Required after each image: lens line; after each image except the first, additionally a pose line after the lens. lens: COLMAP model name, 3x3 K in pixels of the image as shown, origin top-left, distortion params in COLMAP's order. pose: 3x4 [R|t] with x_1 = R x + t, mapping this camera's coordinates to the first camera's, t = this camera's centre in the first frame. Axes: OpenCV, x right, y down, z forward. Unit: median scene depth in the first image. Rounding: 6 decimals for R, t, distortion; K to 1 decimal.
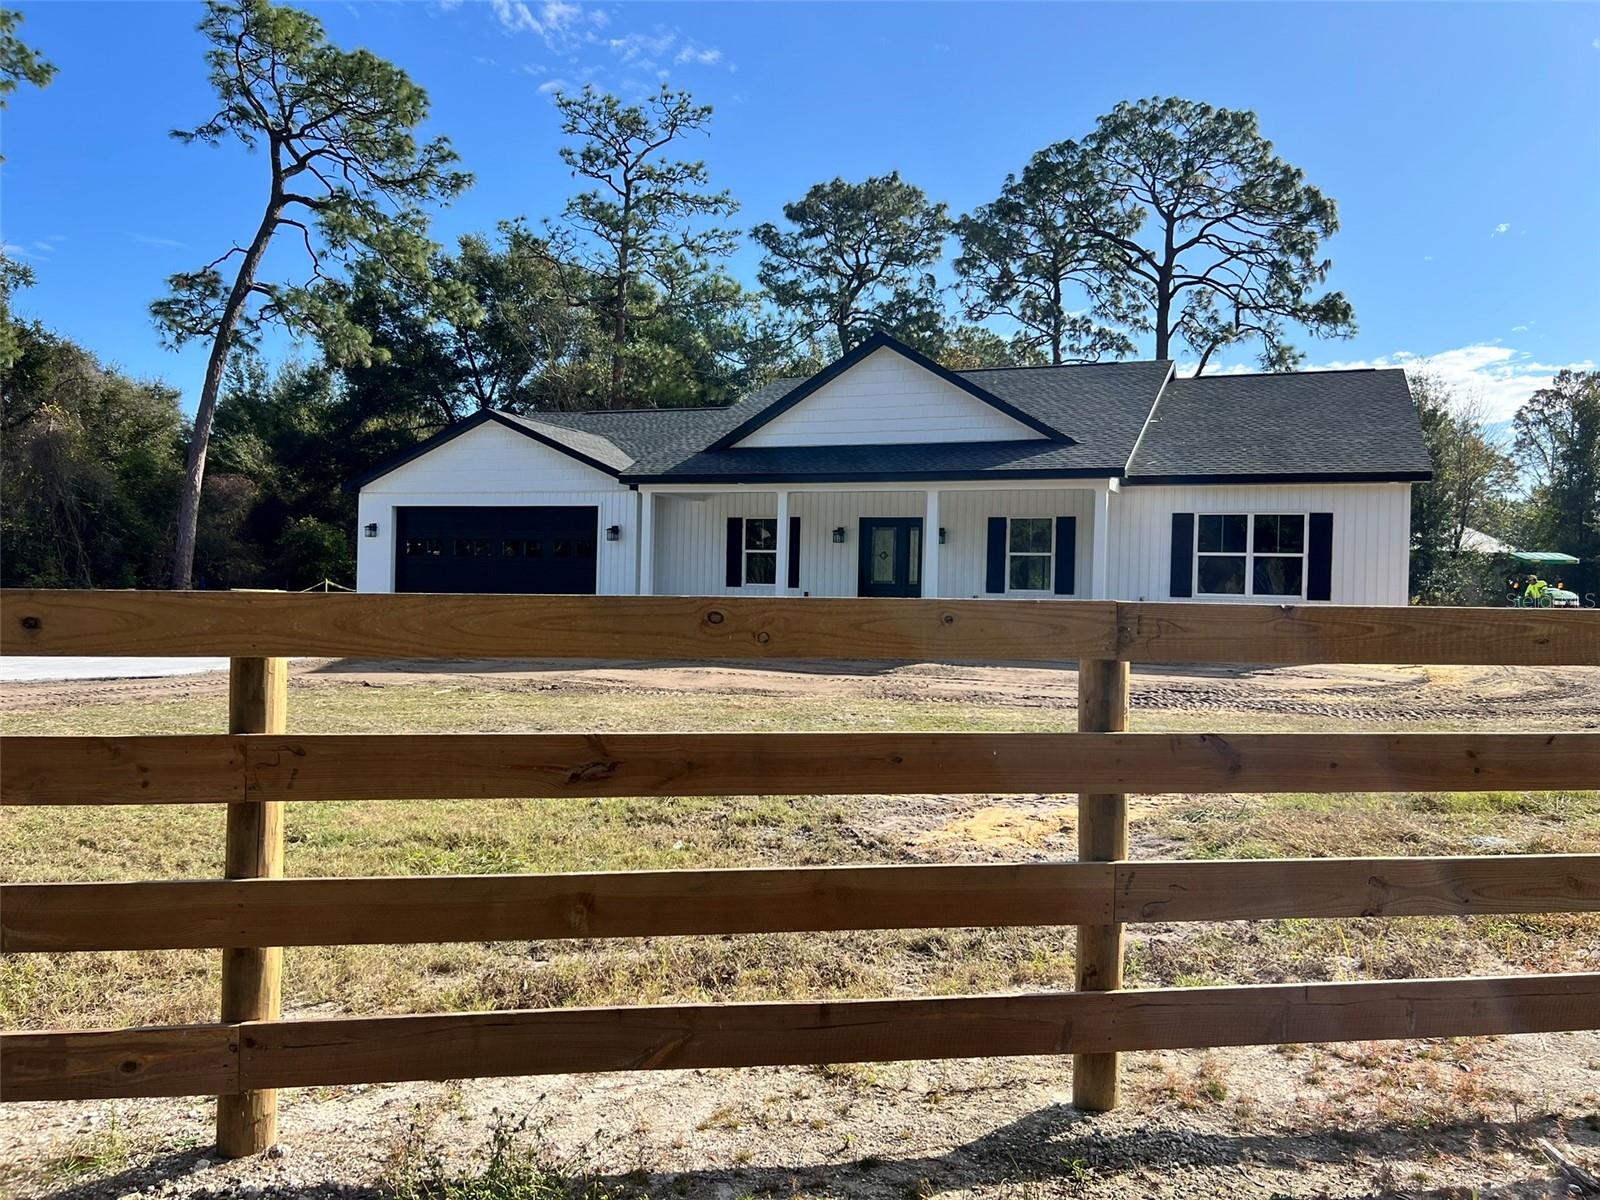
lens RADIAL K [[1211.6, 0, 800.0], [0, 1211.6, 600.0], [0, 0, 1]] dist [0.016088, 0.000537]
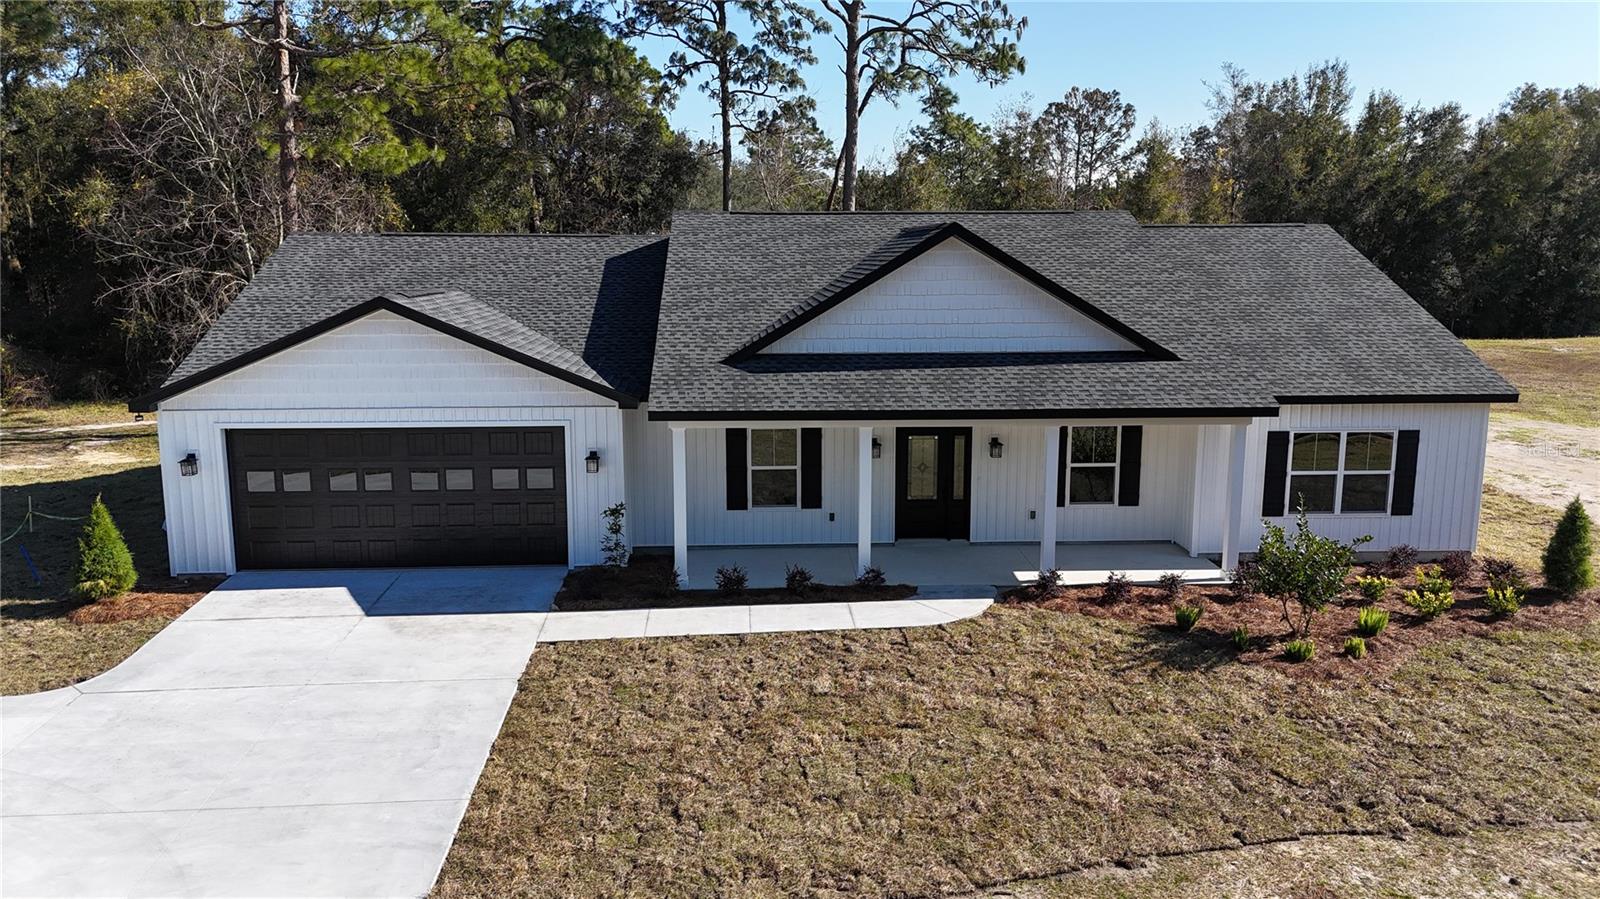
lens RADIAL K [[1169.4, 0, 800.0], [0, 1169.4, 449.5], [0, 0, 1]] dist [0.080686, -0.091316]
pose [[0.906665, -0.095878, 0.410810, -0.185726], [0.026471, 0.984841, 0.171427, -0.102734], [-0.421019, -0.144553, 0.895459, 0.145841]]
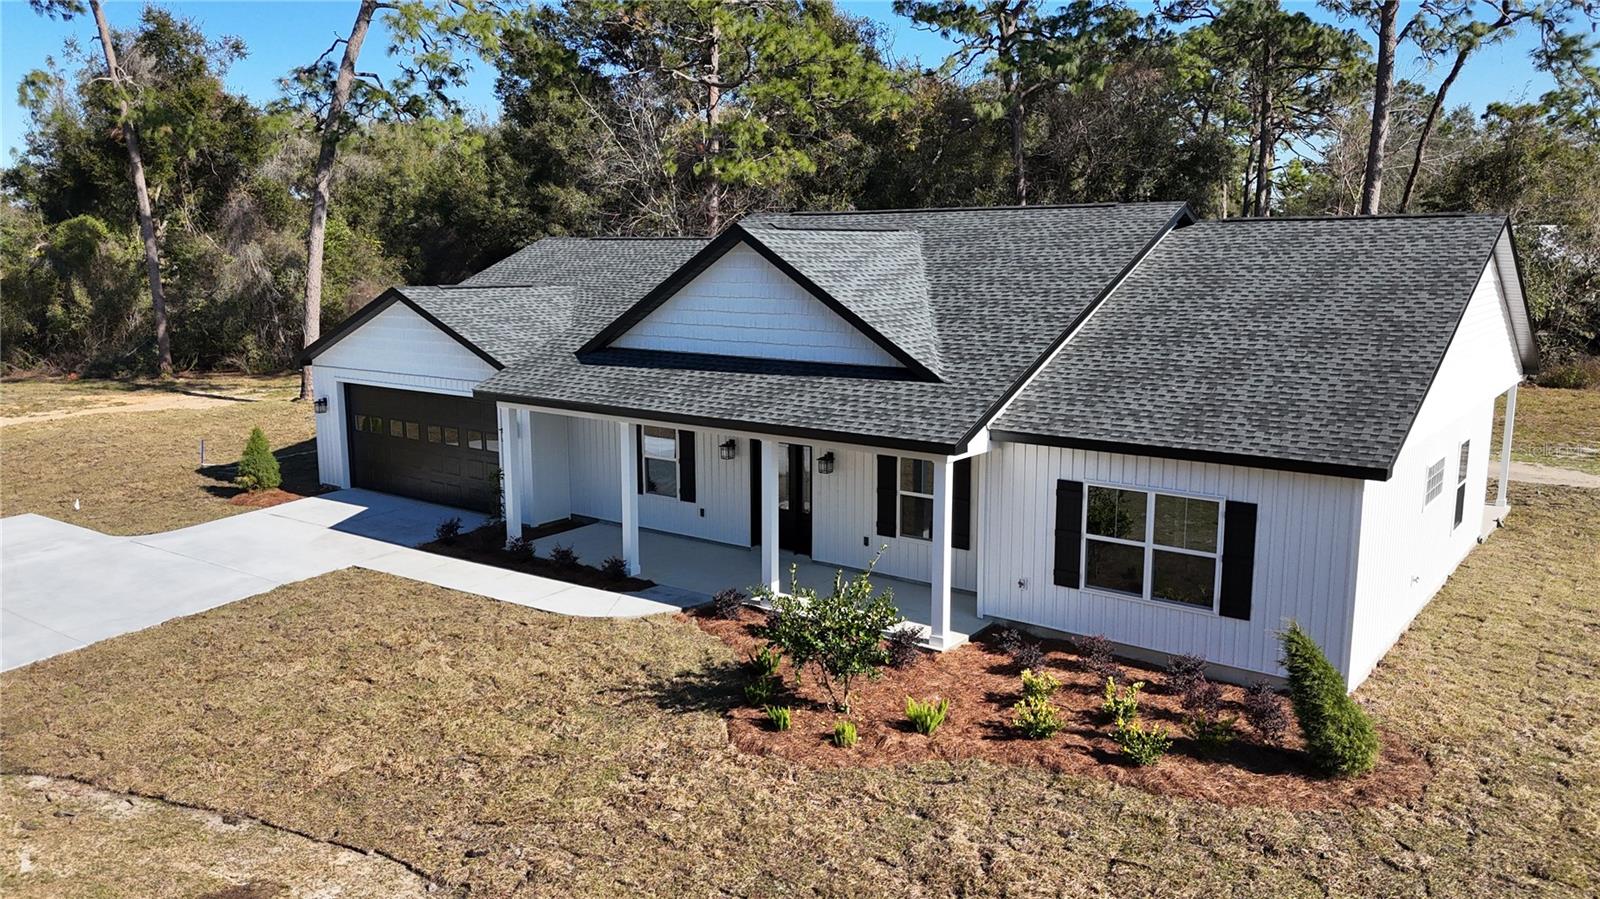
lens RADIAL K [[1169.4, 0, 800.0], [0, 1169.4, 449.5], [0, 0, 1]] dist [0.080686, -0.091316]
pose [[0.964275, 0.017135, -0.264350, 0.157007], [0.024790, 0.987690, 0.154447, -0.094499], [0.263742, -0.155482, 0.951980, 0.116629]]
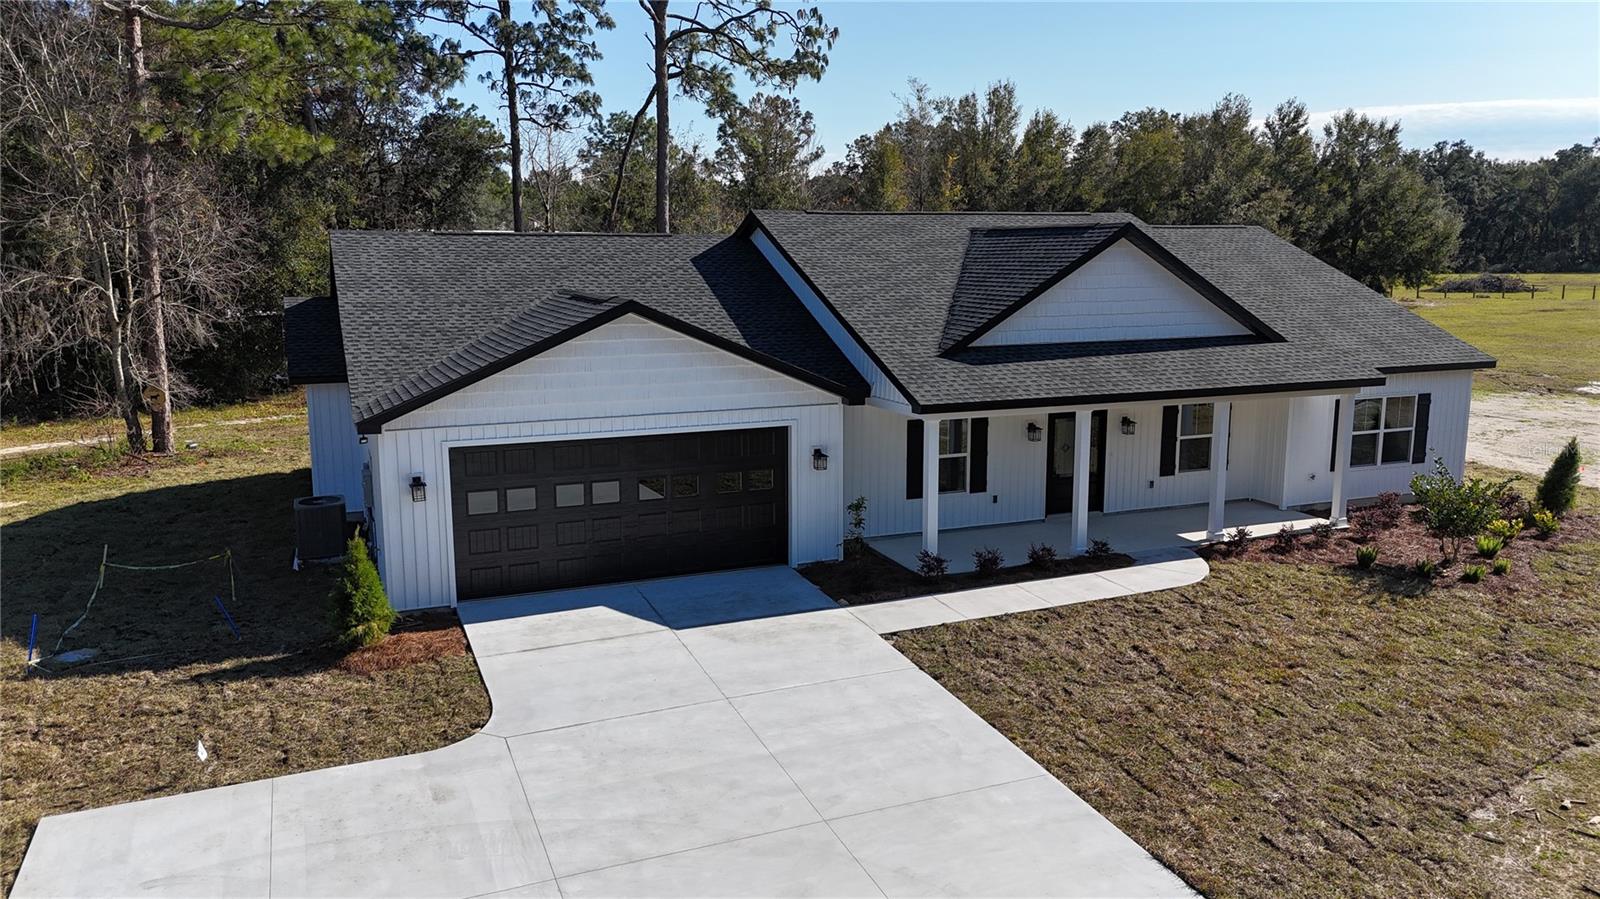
lens RADIAL K [[1169.4, 0, 800.0], [0, 1169.4, 449.5], [0, 0, 1]] dist [0.080686, -0.091316]
pose [[0.714162, -0.144796, 0.684841, -0.370227], [0.025631, 0.983124, 0.181134, -0.108512], [-0.699511, -0.111806, 0.705821, 0.256067]]
